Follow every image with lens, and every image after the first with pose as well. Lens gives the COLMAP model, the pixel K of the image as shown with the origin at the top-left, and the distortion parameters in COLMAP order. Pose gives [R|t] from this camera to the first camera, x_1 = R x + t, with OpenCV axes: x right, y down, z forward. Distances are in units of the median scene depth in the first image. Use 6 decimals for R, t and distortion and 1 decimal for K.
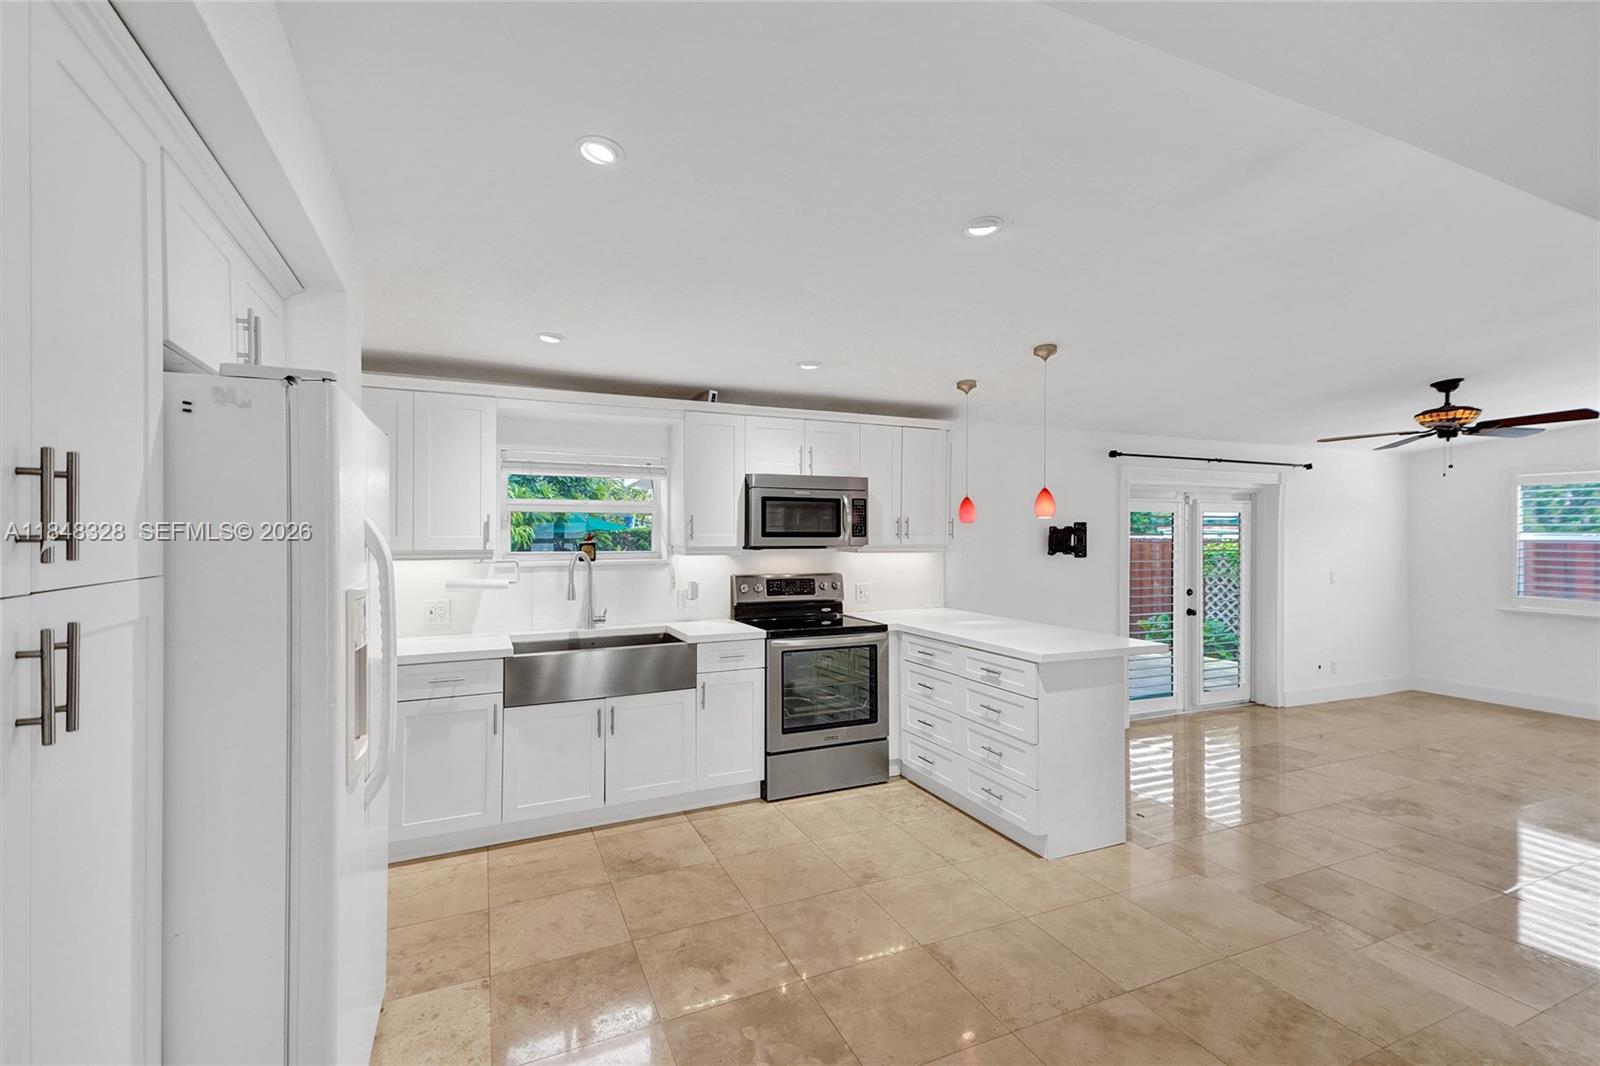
lens RADIAL K [[718.1, 0, 796.4], [0, 718.1, 530.5], [0, 0, 1]] dist [0.053224, -0.021201]
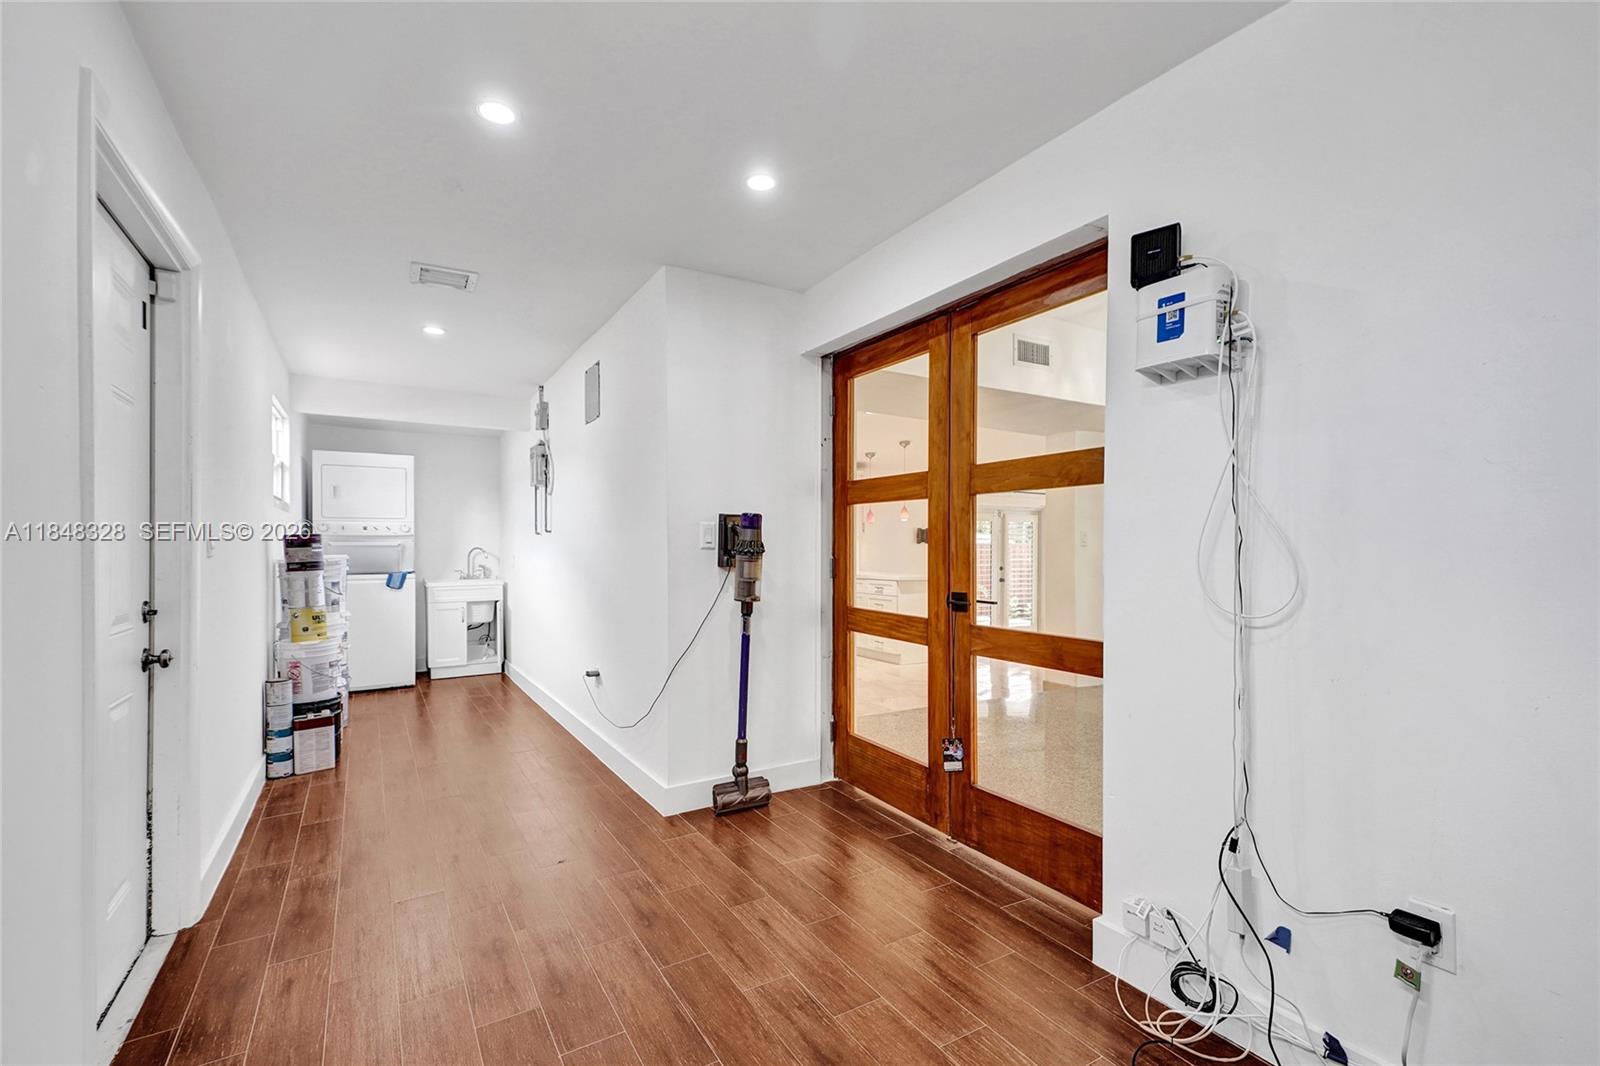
lens RADIAL K [[718.1, 0, 796.4], [0, 718.1, 530.5], [0, 0, 1]] dist [0.053224, -0.021201]
pose [[0.994058, 0.005979, 0.108685, -0.184254], [-0.003617, 0.999753, -0.021909, 0.052998], [-0.108790, 0.021385, 0.993835, -0.957012]]
